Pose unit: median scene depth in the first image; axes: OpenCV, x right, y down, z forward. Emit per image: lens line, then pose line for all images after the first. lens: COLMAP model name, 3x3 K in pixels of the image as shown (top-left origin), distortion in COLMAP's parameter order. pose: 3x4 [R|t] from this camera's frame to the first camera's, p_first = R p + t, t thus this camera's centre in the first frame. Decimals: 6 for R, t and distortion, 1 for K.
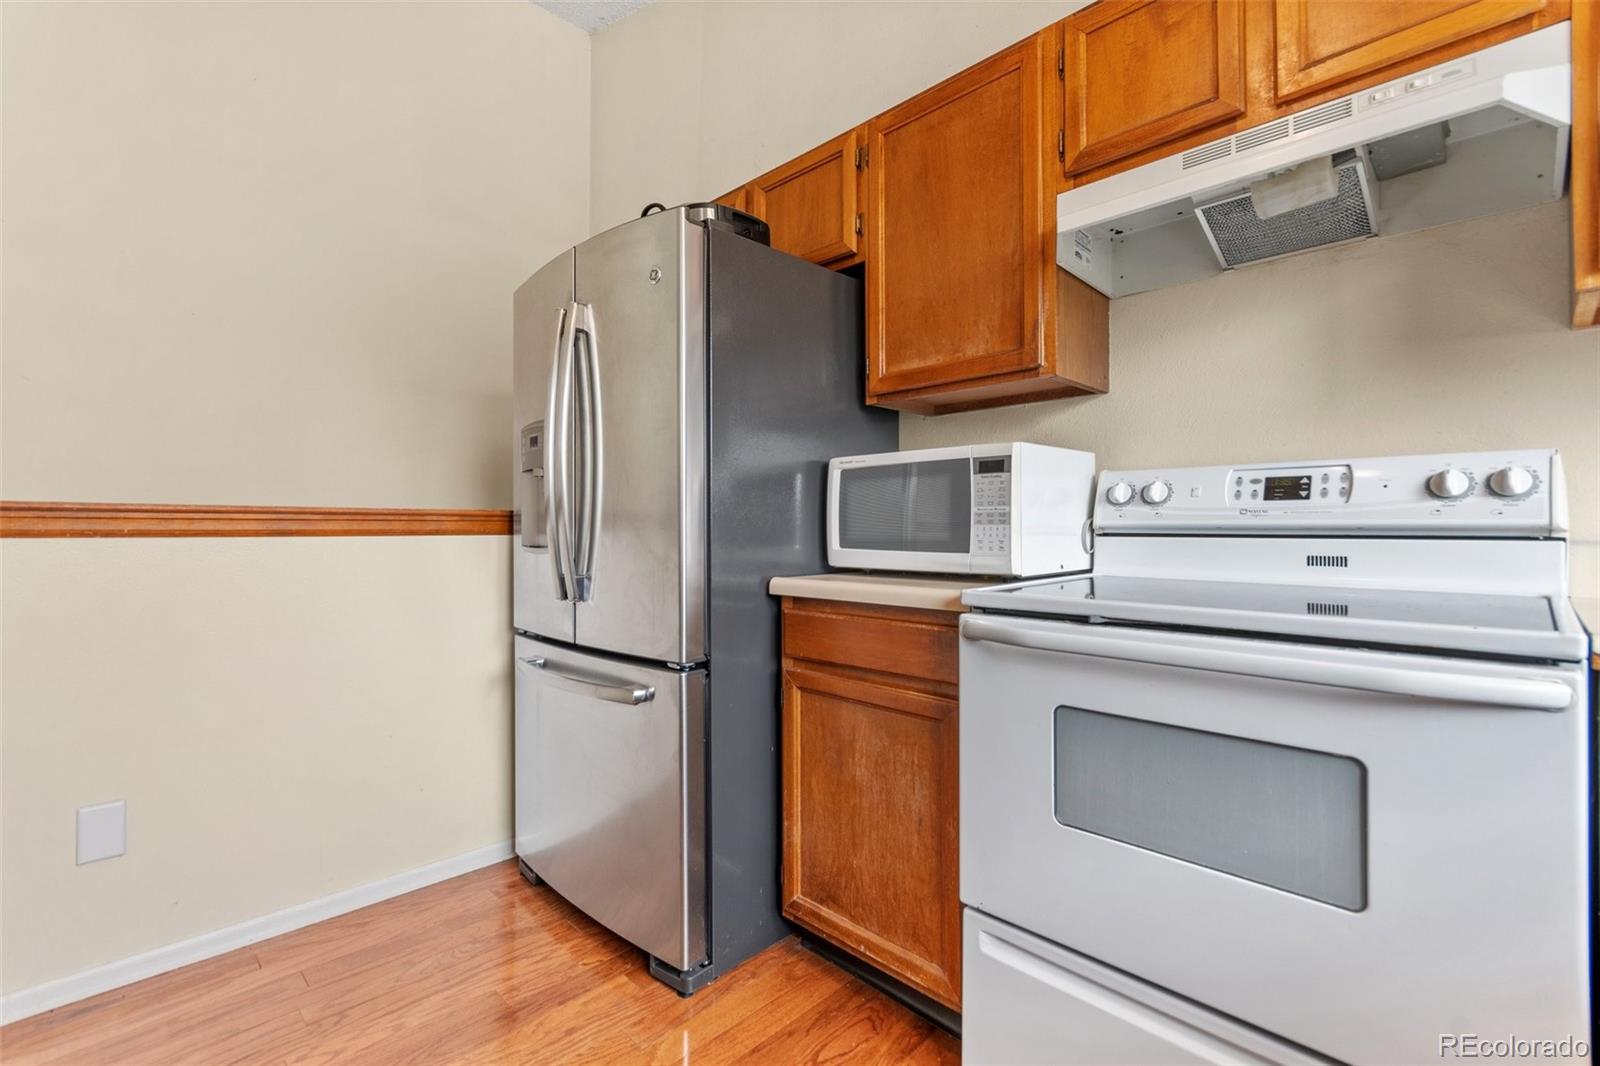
lens RADIAL K [[728.3, 0, 778.1], [0, 728.3, 527.8], [0, 0, 1]] dist [0.000429, 0.000071]
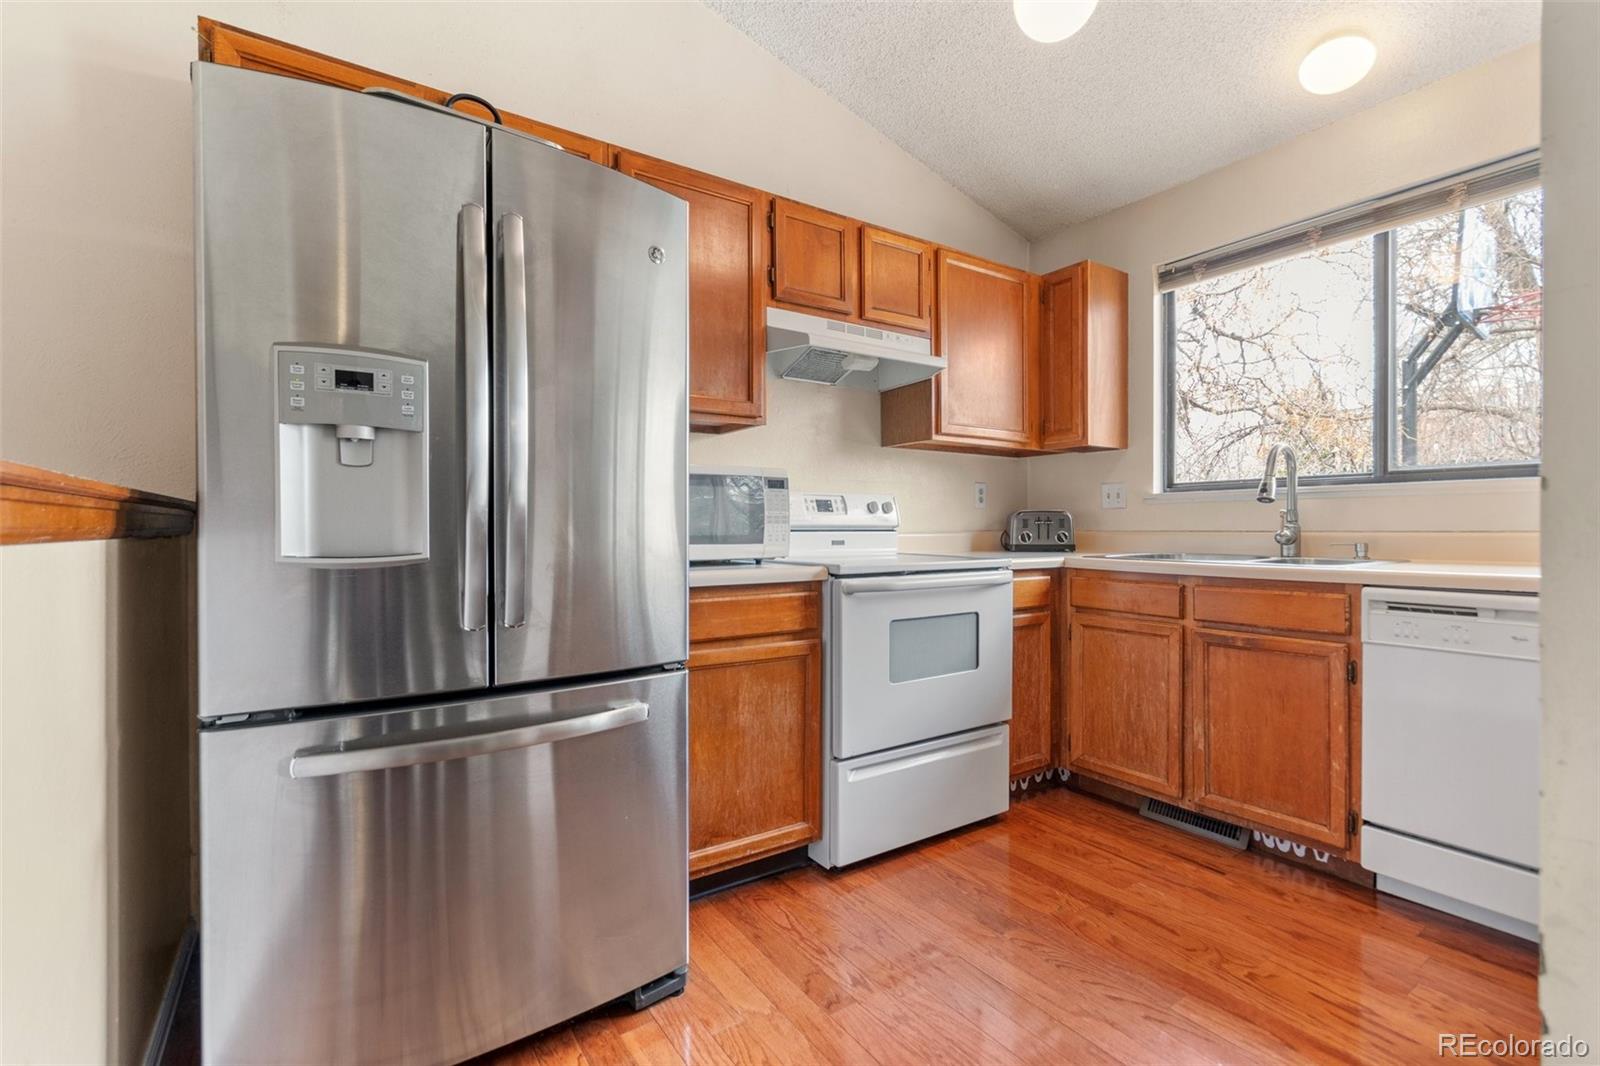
lens RADIAL K [[713.7, 0, 797.8], [0, 713.7, 543.5], [0, 0, 1]] dist [0.000632, -0.000226]
pose [[0.166357, -0.021027, 0.985841, -1.078890], [0.003058, 0.999779, 0.020808, 0.005270], [-0.986061, -0.000447, 0.166384, 0.689198]]
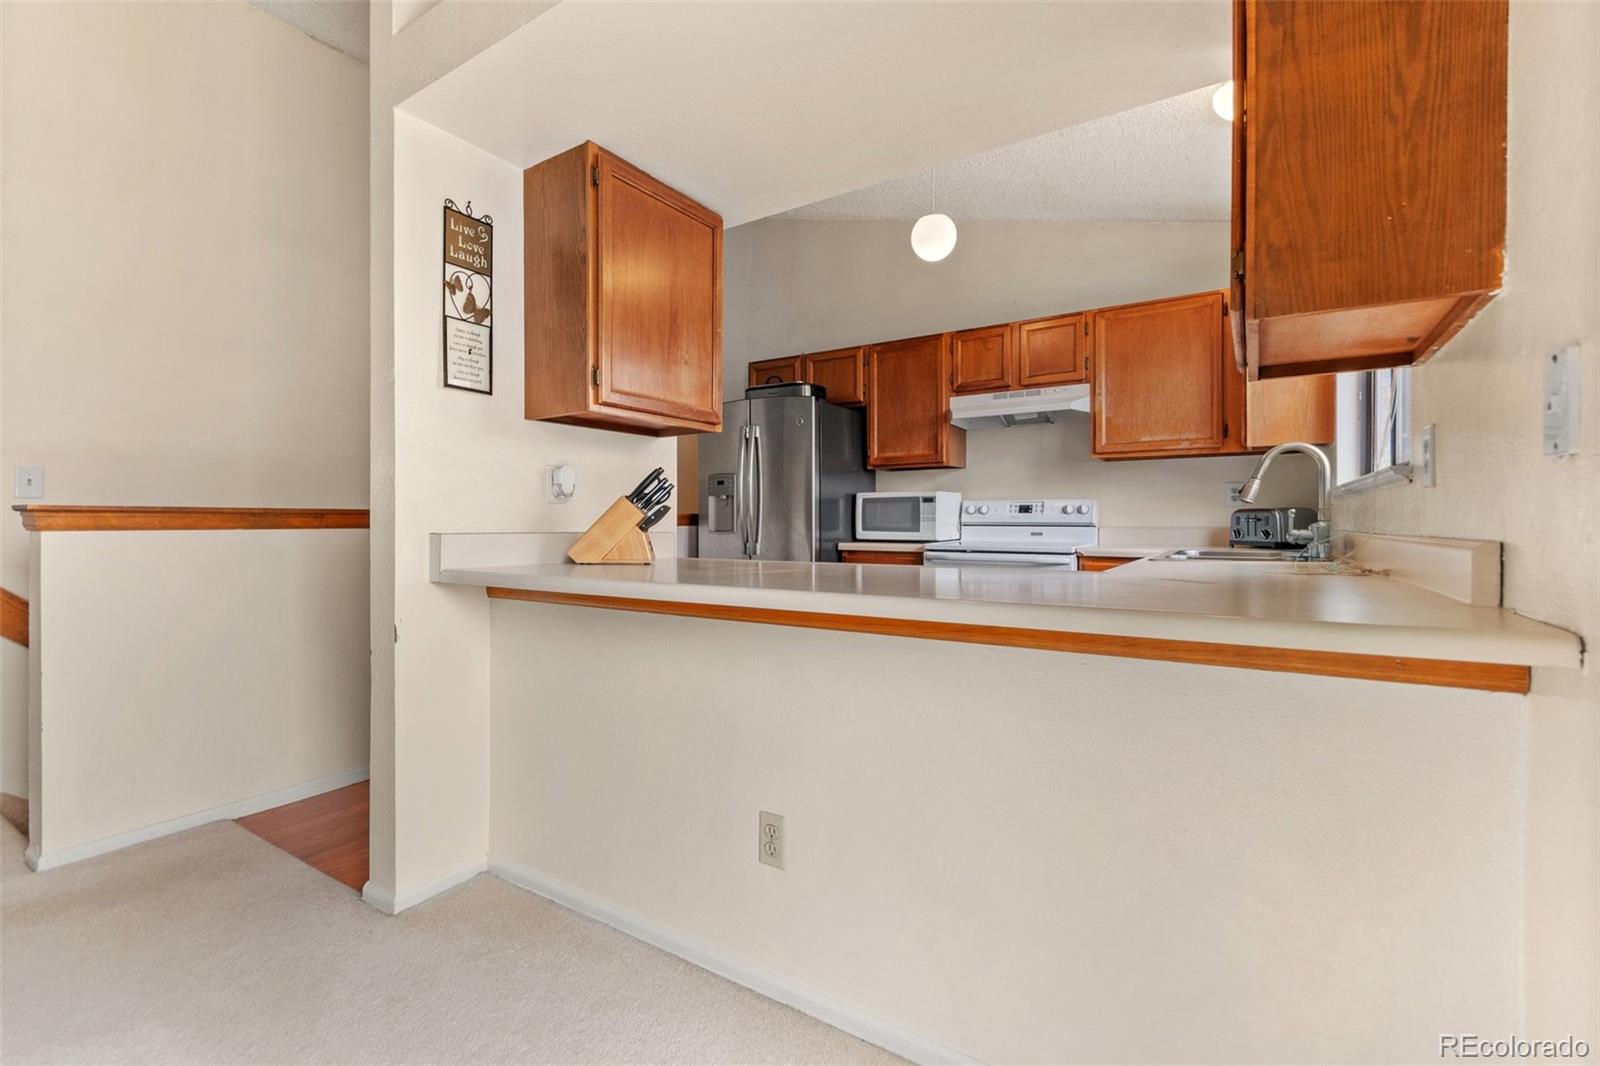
lens RADIAL K [[704.9, 0, 792.4], [0, 704.9, 526.1], [0, 0, 1]] dist [-0.001170, -0.000170]
pose [[0.974657, -0.001172, 0.223703, -0.753201], [-0.000806, 0.999961, 0.008752, -0.009983], [-0.223704, -0.008711, 0.974618, -1.381274]]
